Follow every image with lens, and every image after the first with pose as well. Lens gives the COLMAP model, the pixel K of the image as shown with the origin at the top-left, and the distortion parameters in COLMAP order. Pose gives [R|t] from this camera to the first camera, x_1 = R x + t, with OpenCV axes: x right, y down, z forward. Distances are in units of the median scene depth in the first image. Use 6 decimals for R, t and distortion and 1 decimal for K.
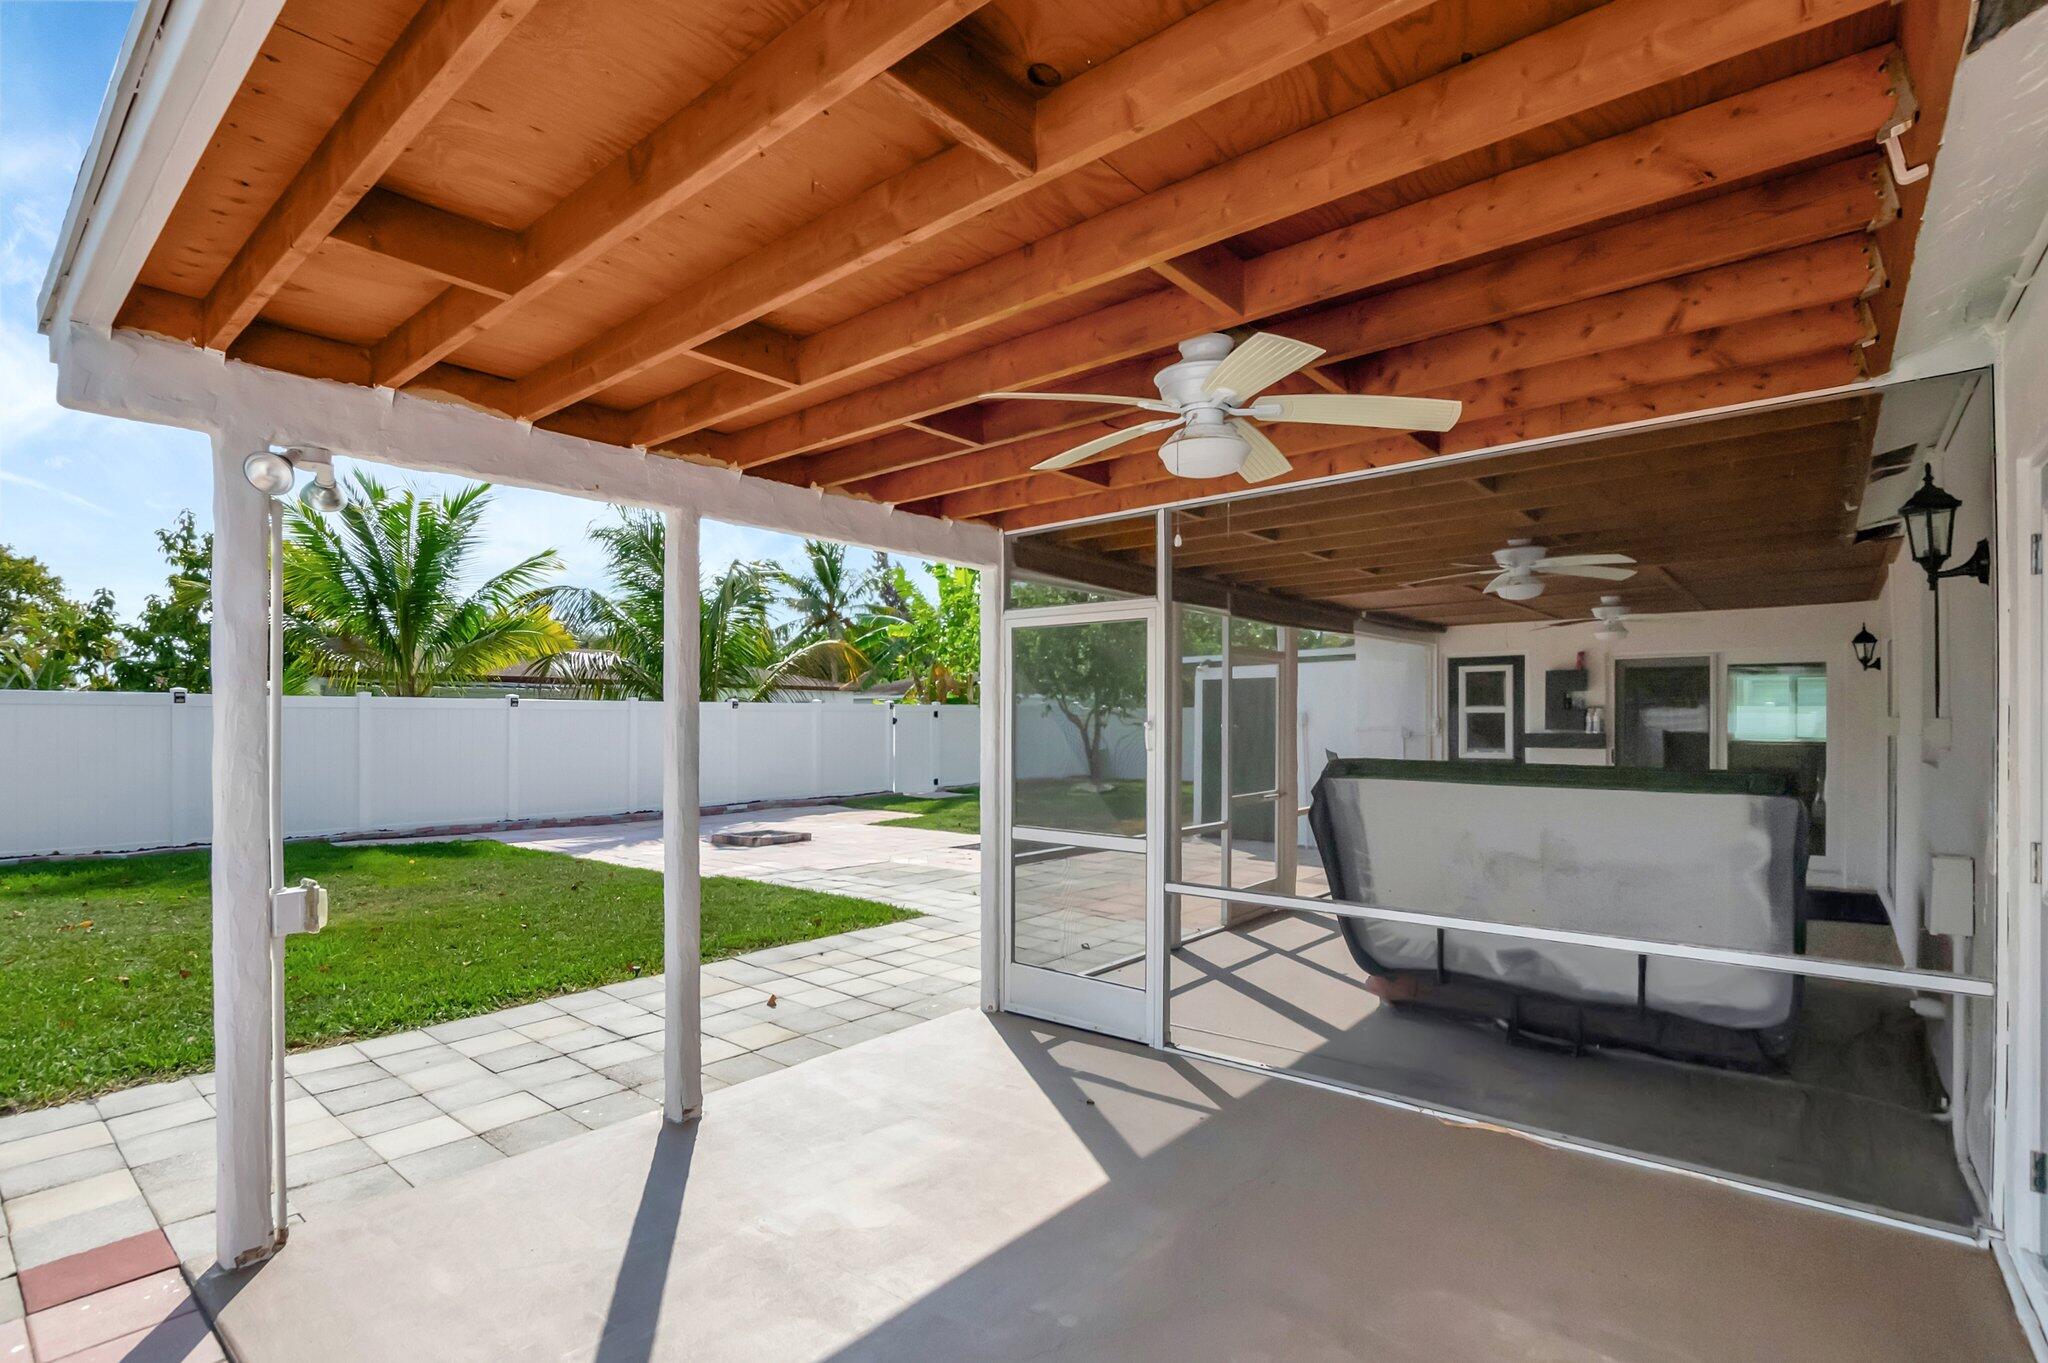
lens RADIAL K [[938.4, 0, 1008.3], [0, 938.4, 724.4], [0, 0, 1]] dist [-0.004983, -0.000215]
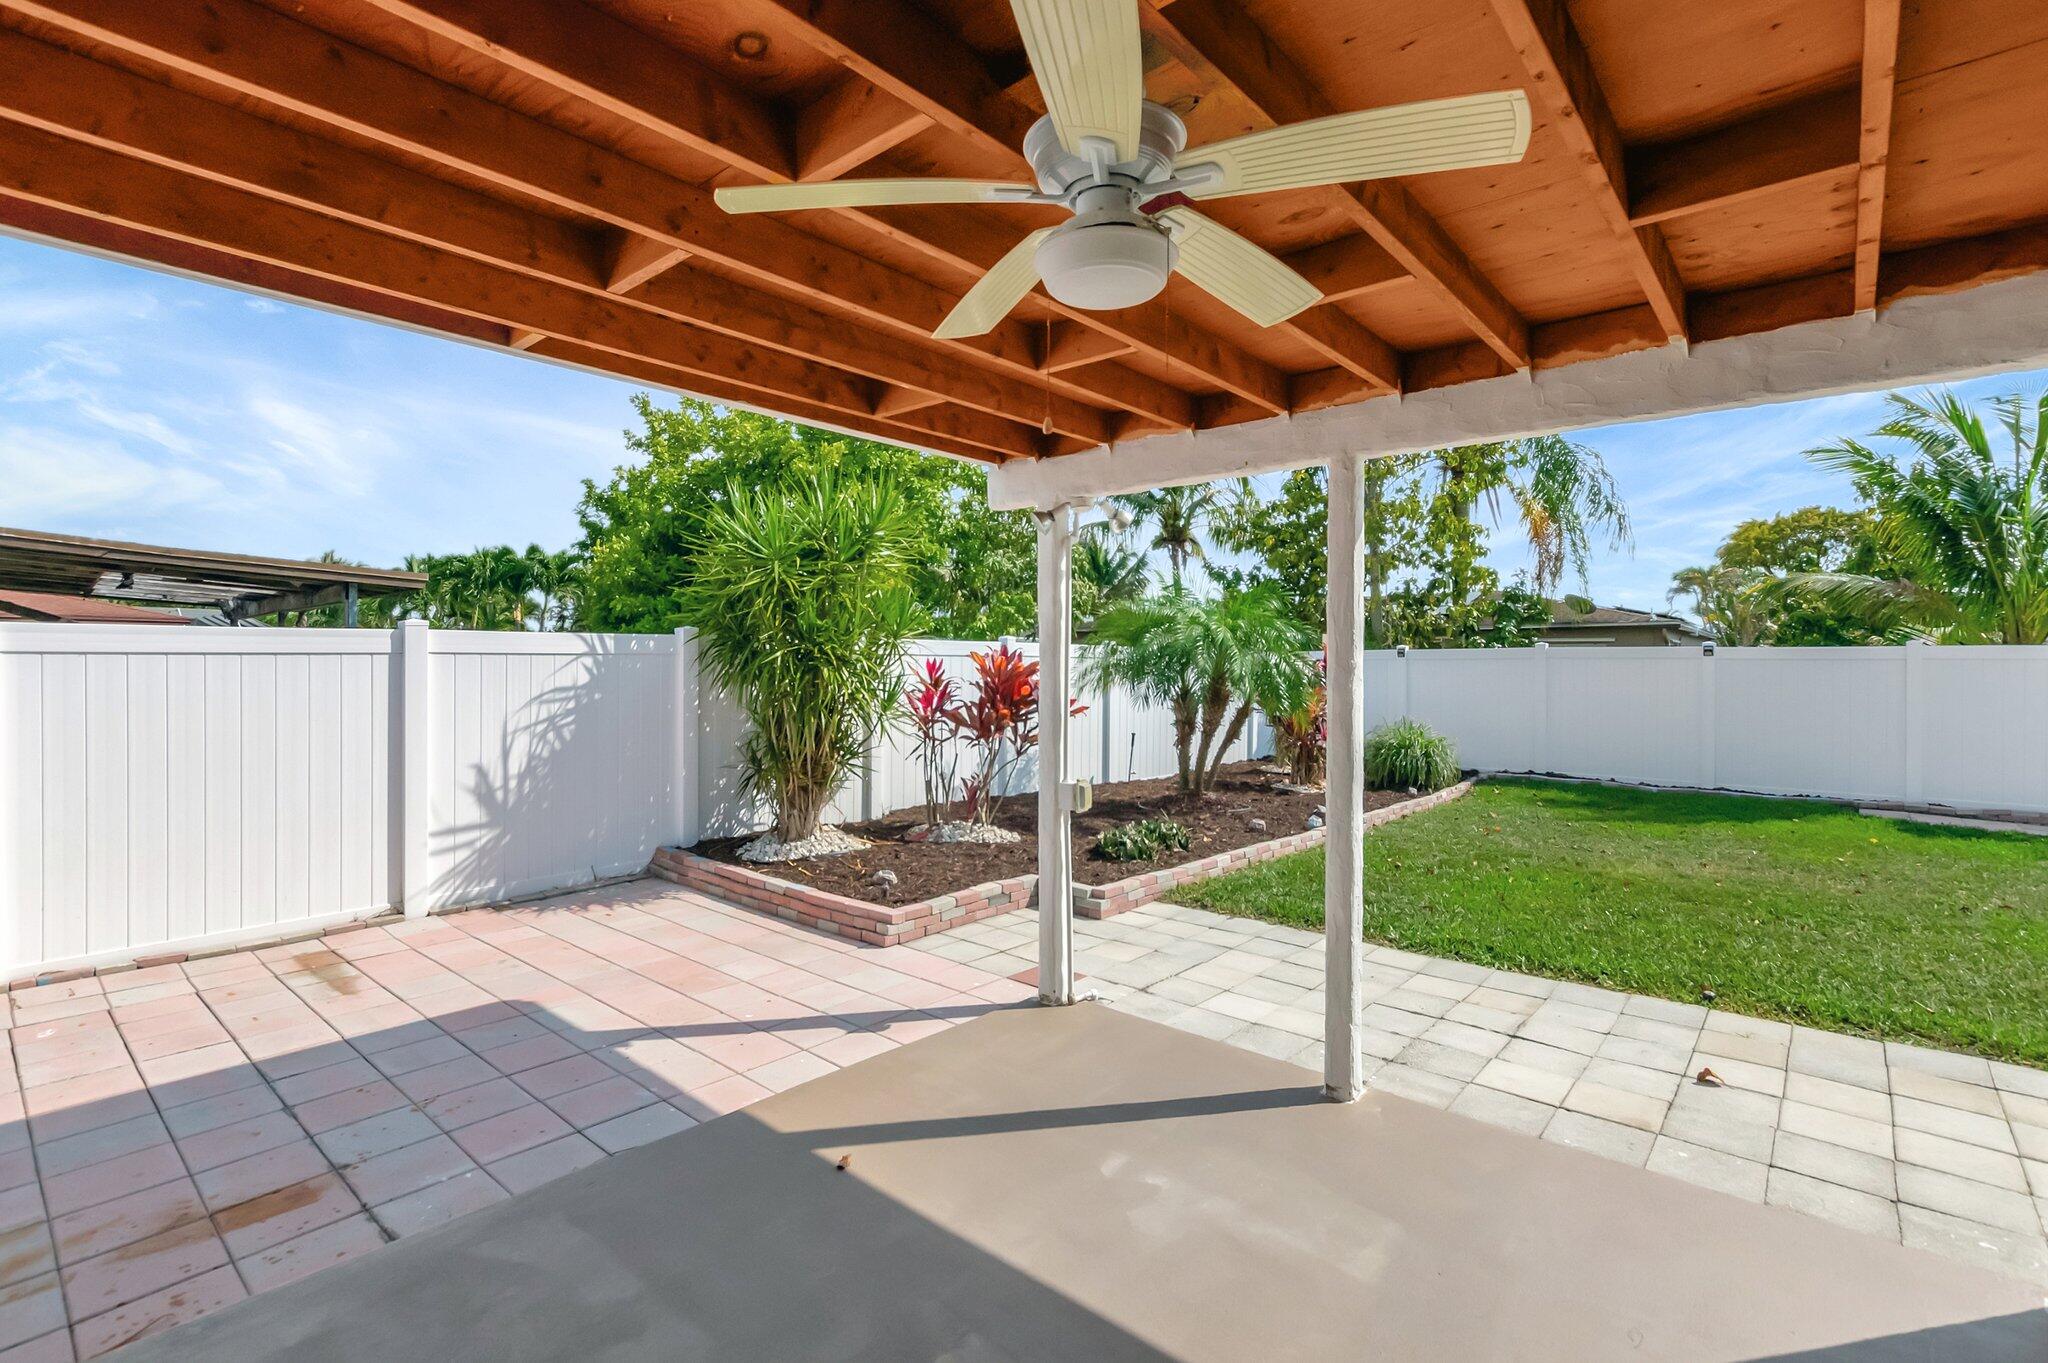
lens RADIAL K [[938.4, 0, 1022.4], [0, 938.4, 673.1], [0, 0, 1]] dist [-0.004983, -0.000215]
pose [[-0.012057, 0.002821, -0.999923, 0.457813], [-0.005790, 0.999979, 0.002891, -0.004695], [0.999911, 0.005825, -0.012040, 0.528047]]
